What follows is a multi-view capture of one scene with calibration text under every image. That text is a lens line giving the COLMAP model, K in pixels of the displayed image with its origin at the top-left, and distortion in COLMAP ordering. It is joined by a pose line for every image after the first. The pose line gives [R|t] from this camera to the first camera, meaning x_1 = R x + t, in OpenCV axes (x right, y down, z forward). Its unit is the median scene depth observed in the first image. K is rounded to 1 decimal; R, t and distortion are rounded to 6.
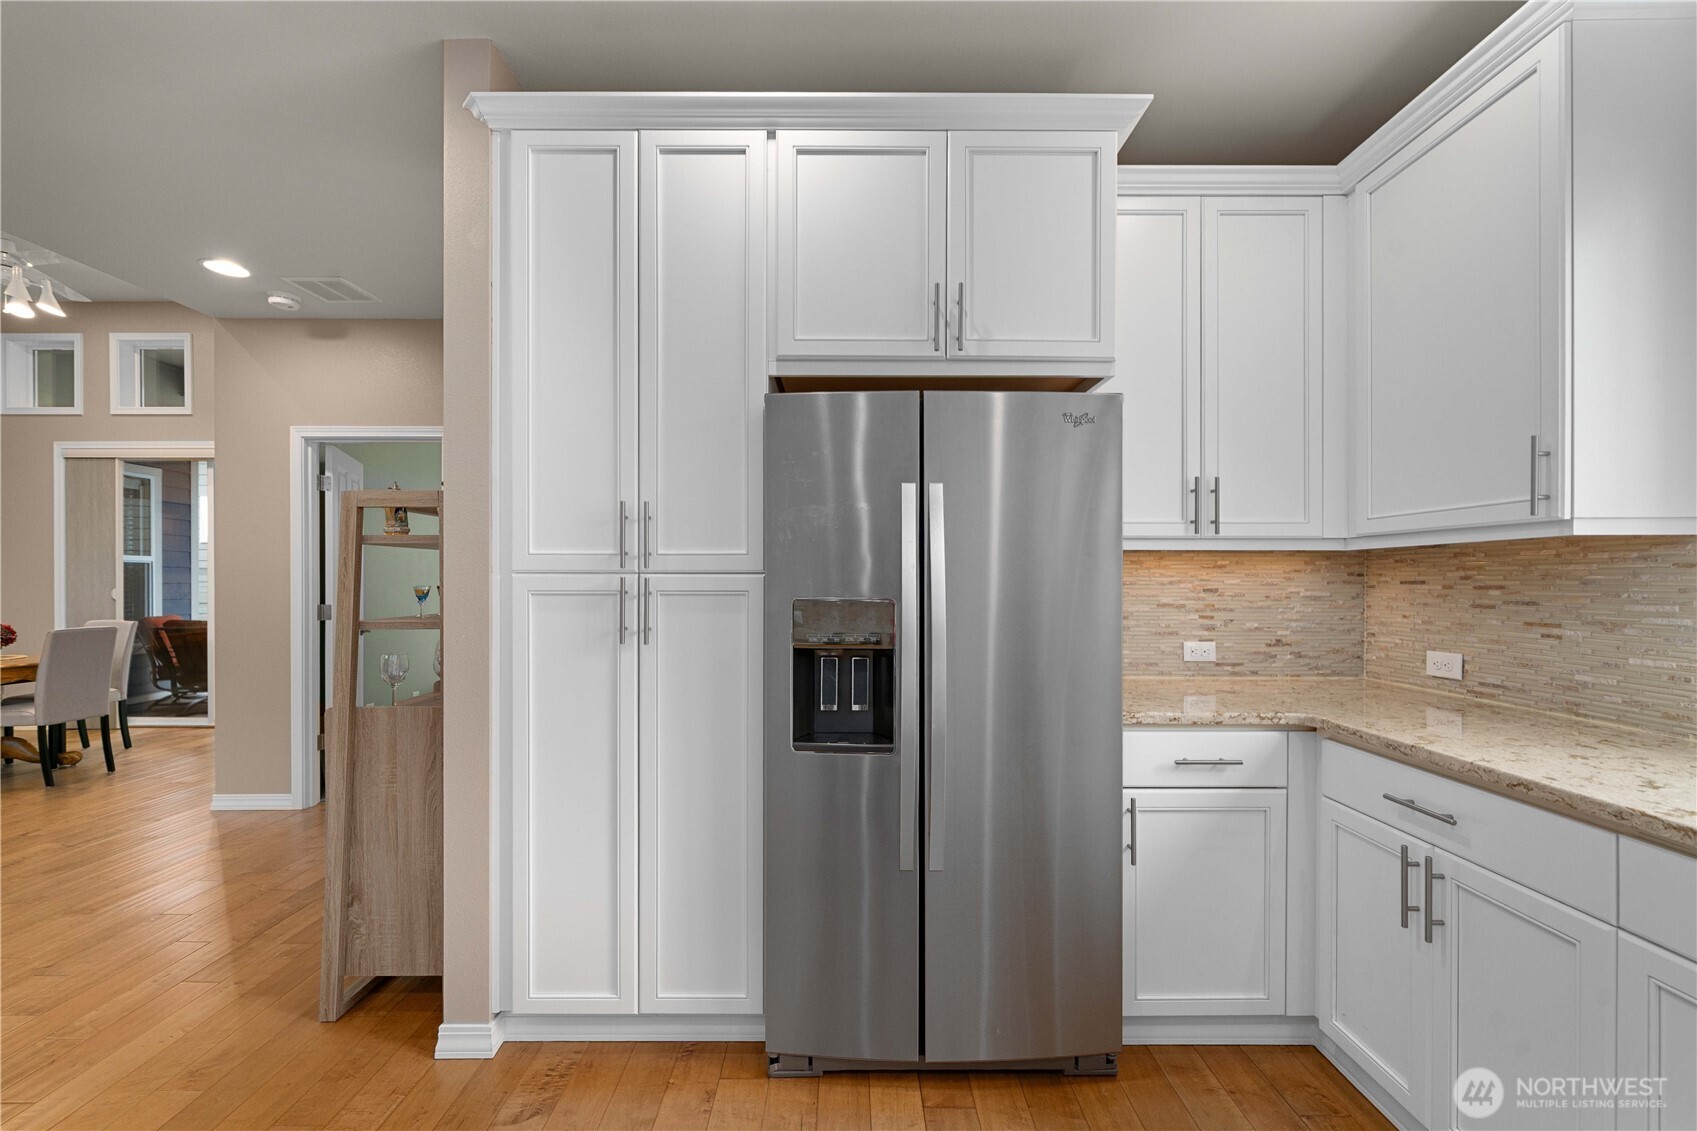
lens RADIAL K [[675.5, 0, 856.6], [0, 675.5, 588.1], [0, 0, 1]] dist [-0.001269, -0.001121]
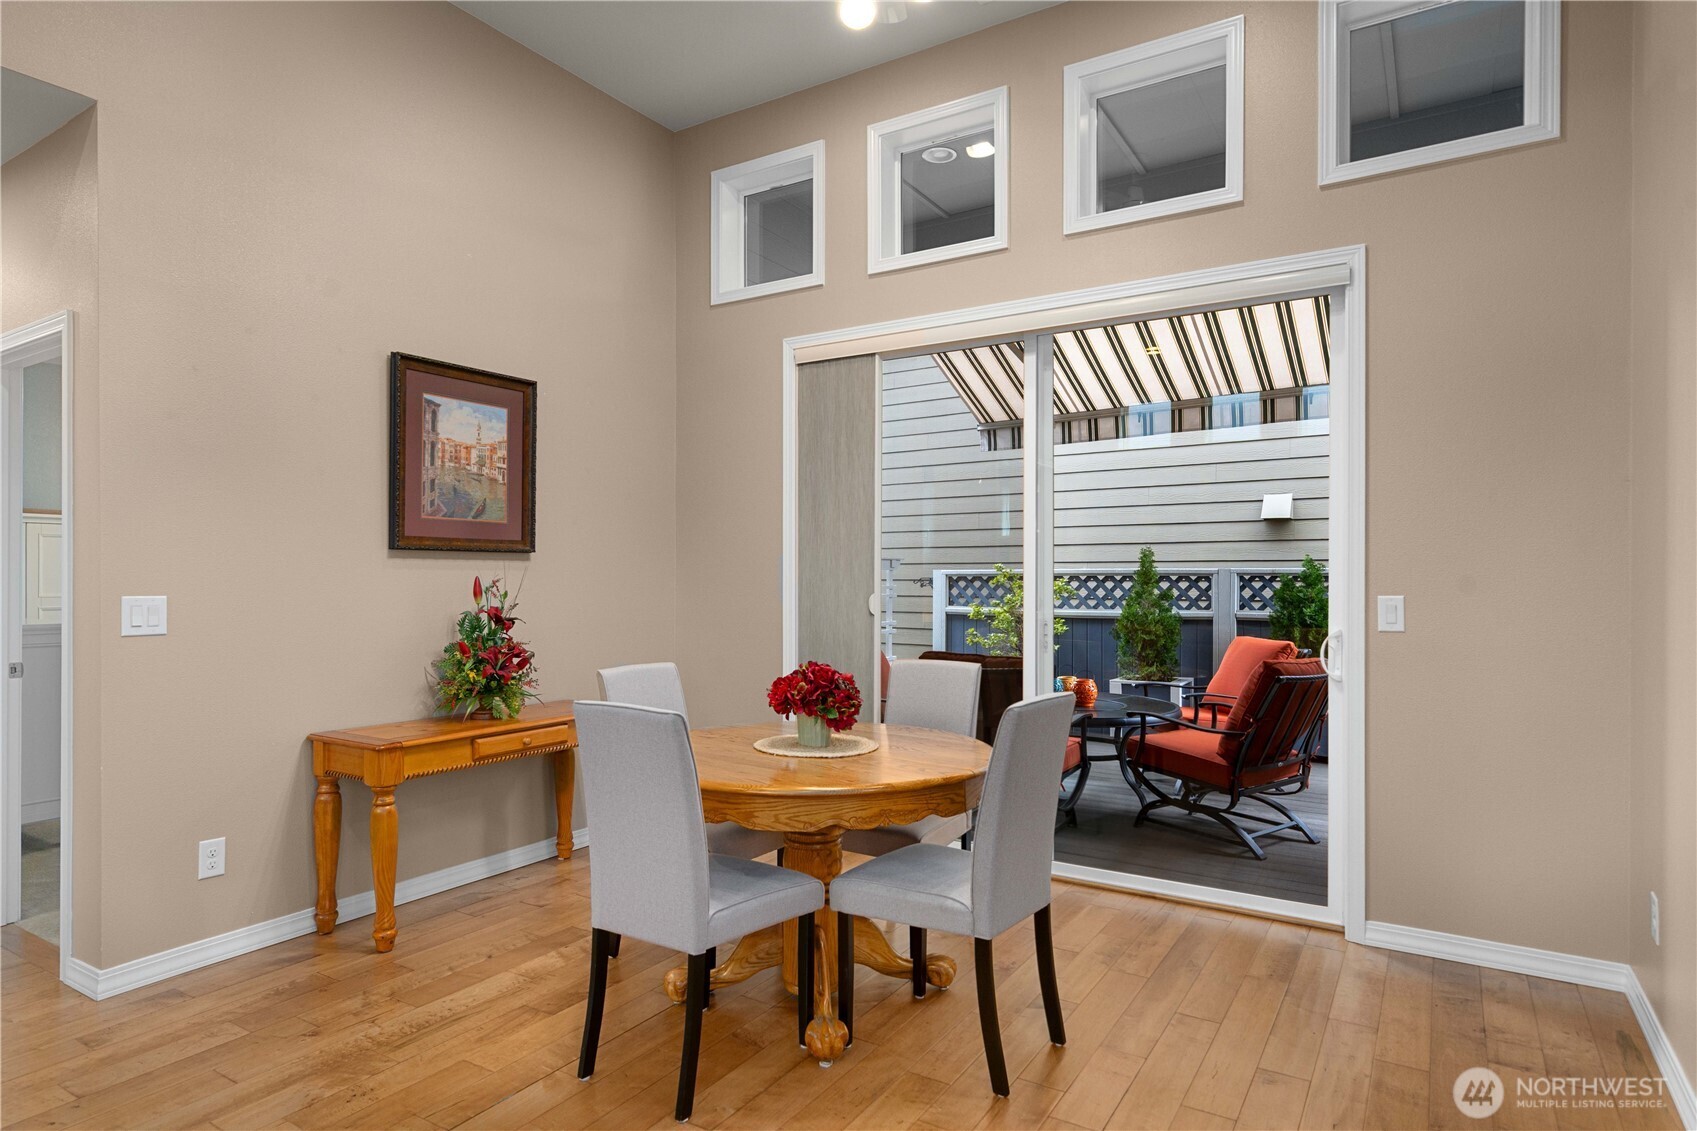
lens RADIAL K [[967.2, 0, 844.2], [0, 967.2, 572.6], [0, 0, 1]] dist [0.019446, -0.001827]
pose [[0.838887, -0.000627, -0.544305, -0.695012], [-0.004574, 0.999956, -0.008201, -0.009831], [0.544286, 0.009369, 0.838847, 0.330673]]
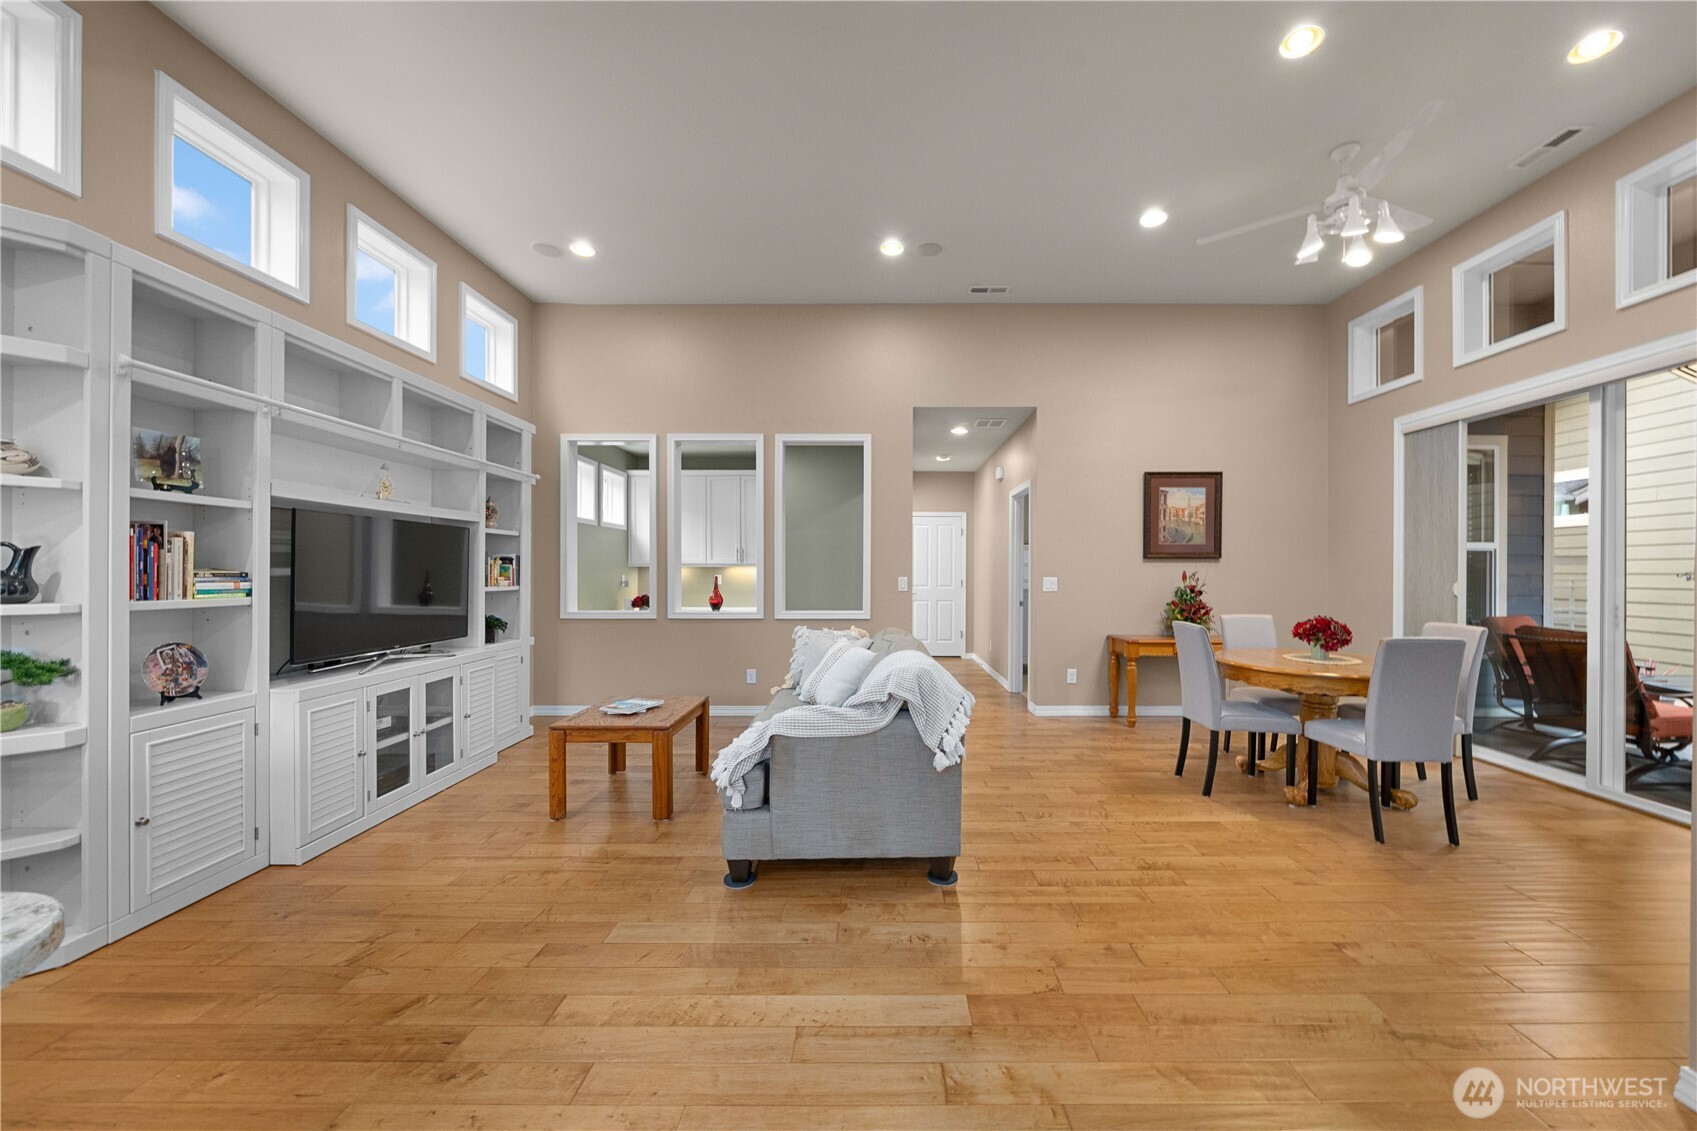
lens RADIAL K [[601.6, 0, 861.5], [0, 601.6, 573.3], [0, 0, 1]] dist [-0.009038, -0.000105]
pose [[-0.036327, 0.002004, -0.999338, -0.364058], [-0.009830, 0.999949, 0.002362, -0.004851], [0.999292, 0.009909, -0.036306, 0.314834]]
